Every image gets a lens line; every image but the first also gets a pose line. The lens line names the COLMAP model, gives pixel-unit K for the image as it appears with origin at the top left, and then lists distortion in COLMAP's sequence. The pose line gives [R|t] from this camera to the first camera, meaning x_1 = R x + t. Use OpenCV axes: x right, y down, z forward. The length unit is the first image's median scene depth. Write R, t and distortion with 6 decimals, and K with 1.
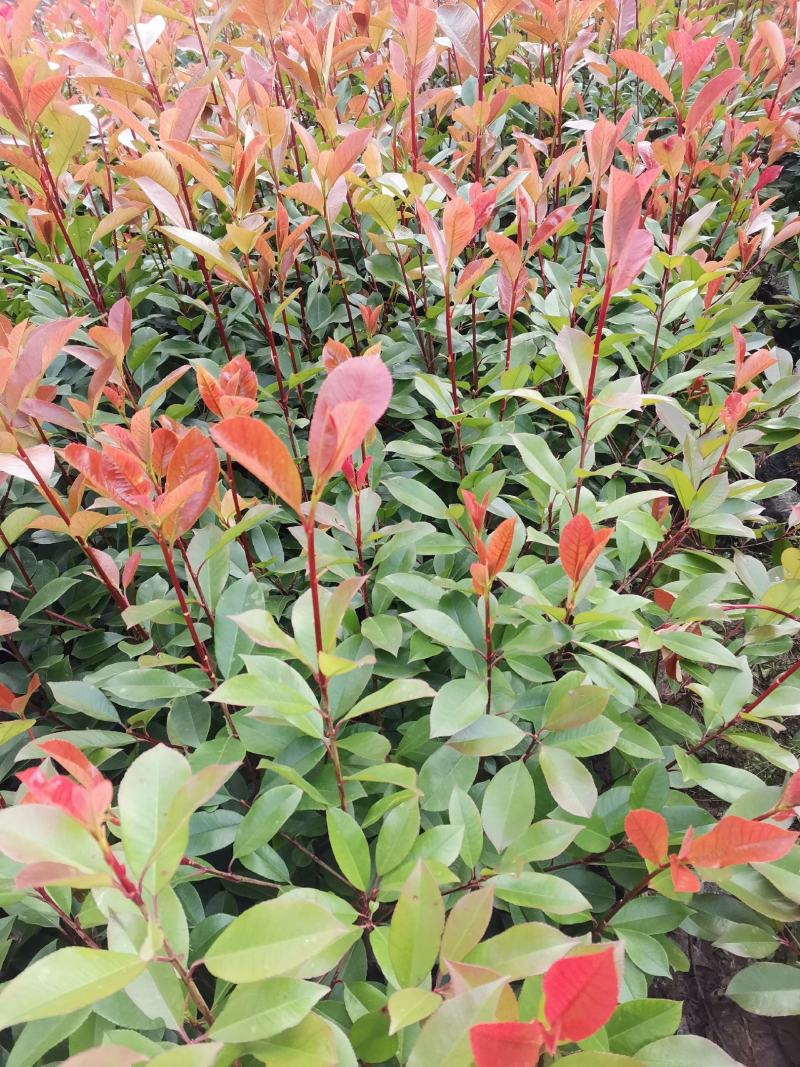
lens RADIAL K [[773.6, 0, 390.6], [0, 773.6, 559.7], [0, 0, 1]] dist [0.058727, -0.078224]
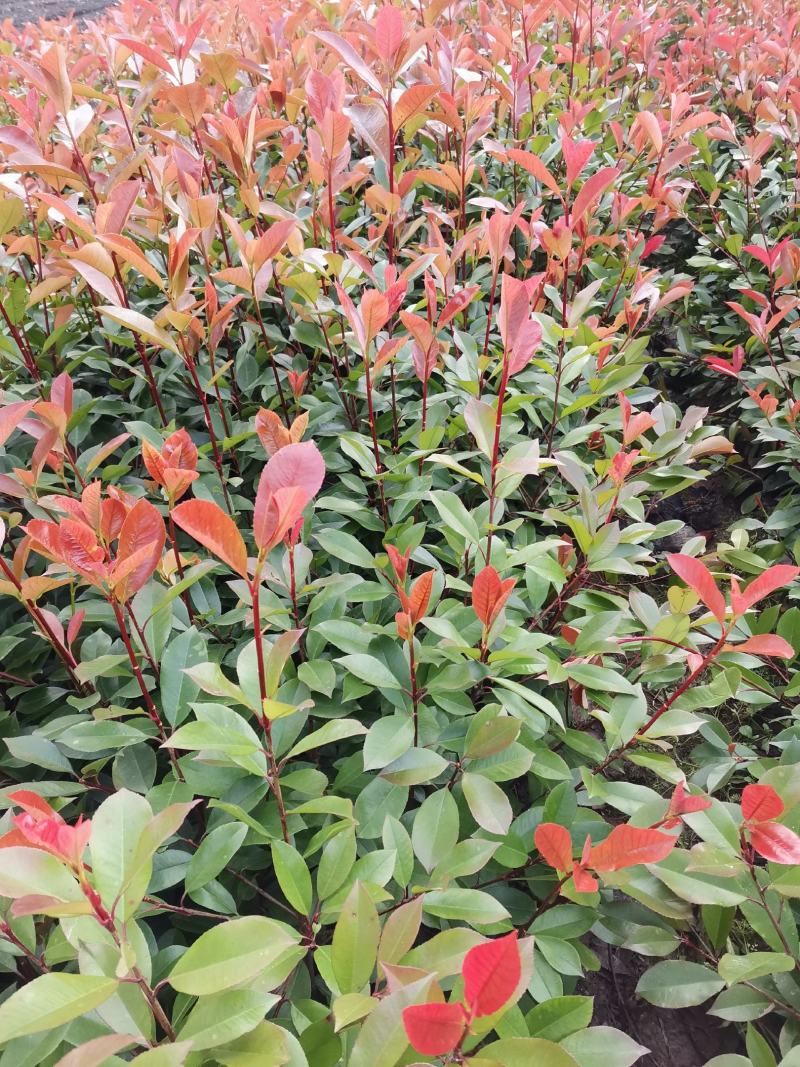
lens RADIAL K [[773.6, 0, 396.5], [0, 773.6, 557.9], [0, 0, 1]] dist [0.058727, -0.078224]
pose [[0.994498, -0.024971, 0.101733, -0.005845], [0.029782, 0.998495, -0.046049, -0.017416], [-0.100430, 0.048825, 0.993745, -0.096210]]
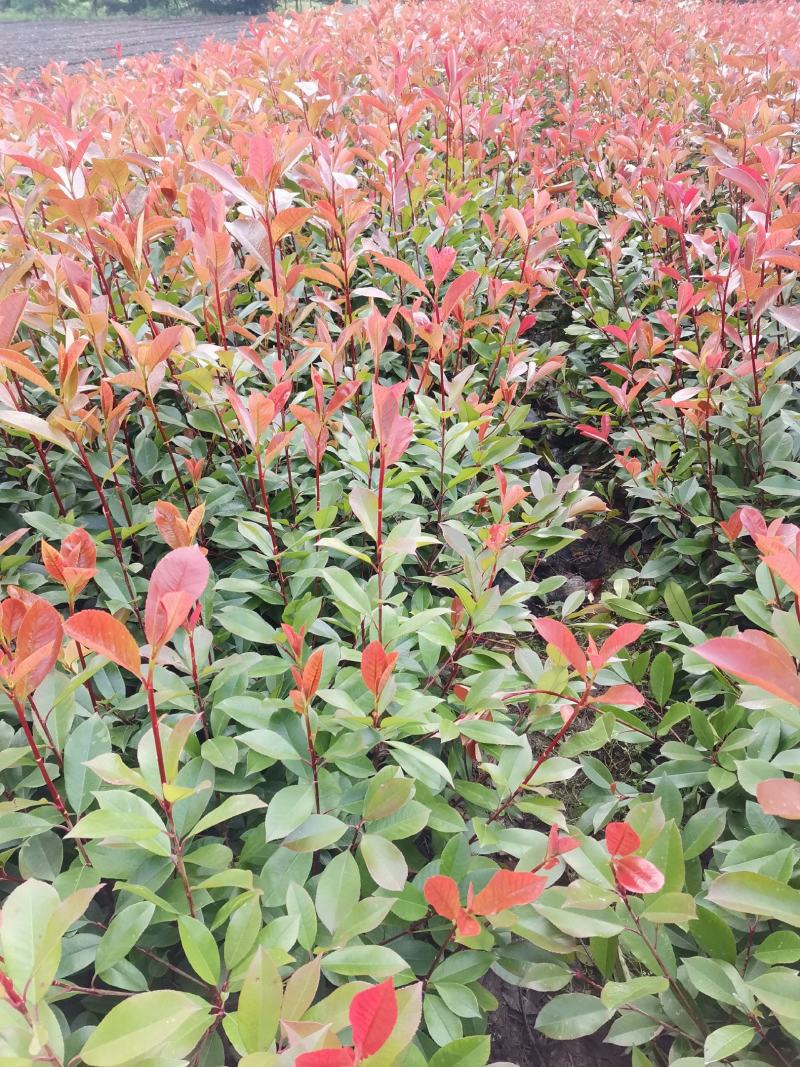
lens RADIAL K [[773.6, 0, 399.4], [0, 773.6, 558.8], [0, 0, 1]] dist [0.058727, -0.078224]
pose [[0.974863, -0.064443, 0.213282, 0.019004], [0.088503, 0.990500, -0.105246, -0.042507], [-0.204473, 0.121477, 0.971305, -0.194692]]
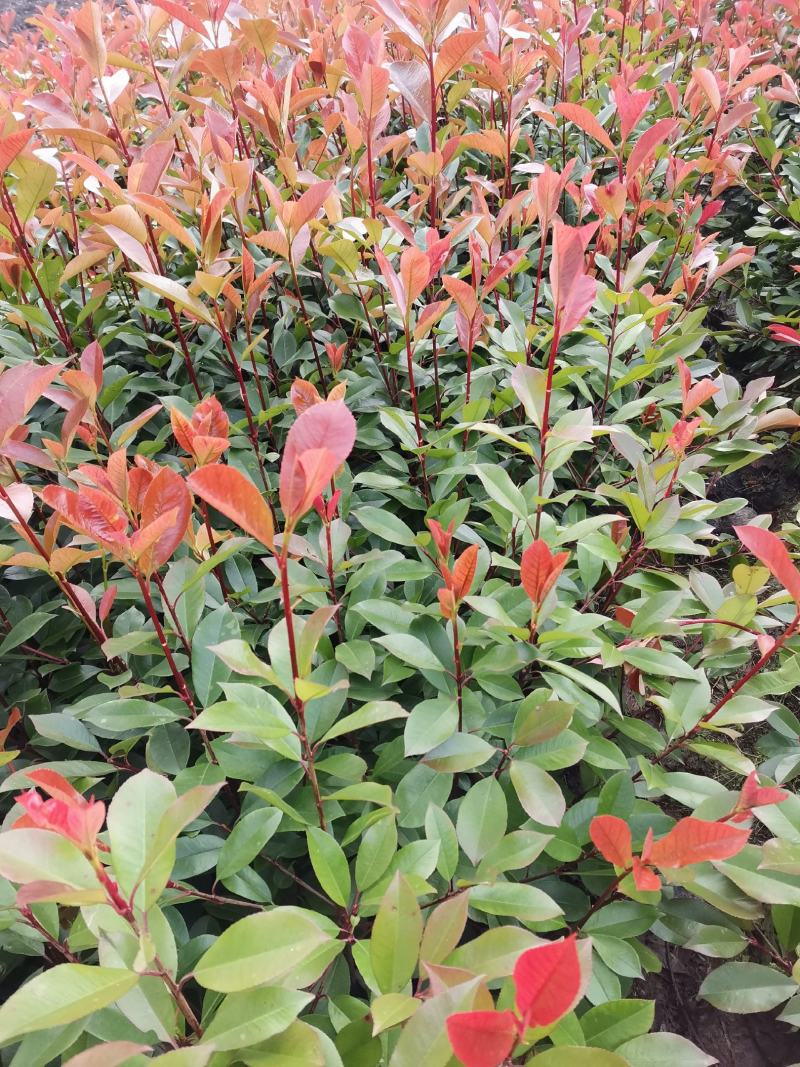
lens RADIAL K [[773.6, 0, 391.5], [0, 773.6, 563.1], [0, 0, 1]] dist [0.058727, -0.078224]
pose [[0.998826, -0.029422, 0.038473, 0.000962], [0.030635, 0.999039, -0.031332, 0.002505], [-0.037514, 0.032474, 0.998768, -0.037541]]
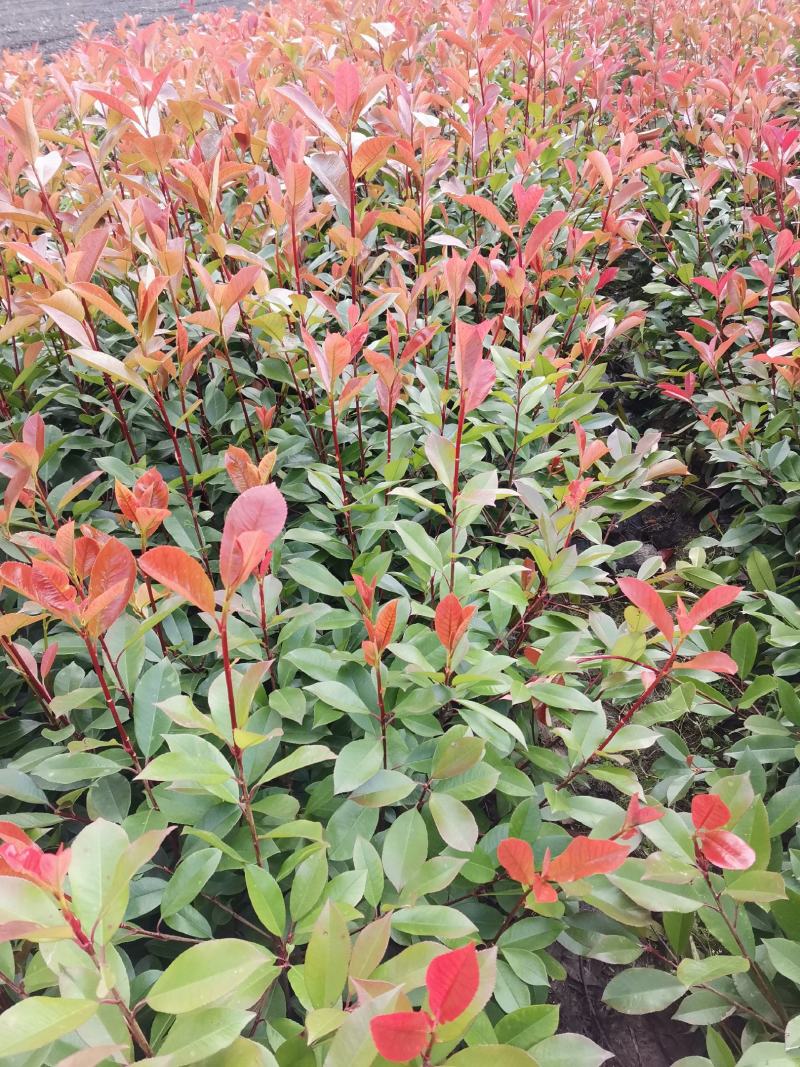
lens RADIAL K [[773.6, 0, 401.0], [0, 773.6, 555.6], [0, 0, 1]] dist [0.058727, -0.078224]
pose [[0.989093, -0.042946, 0.140893, 0.002105], [0.053702, 0.995852, -0.073444, -0.026215], [-0.137154, 0.080210, 0.987297, -0.143561]]
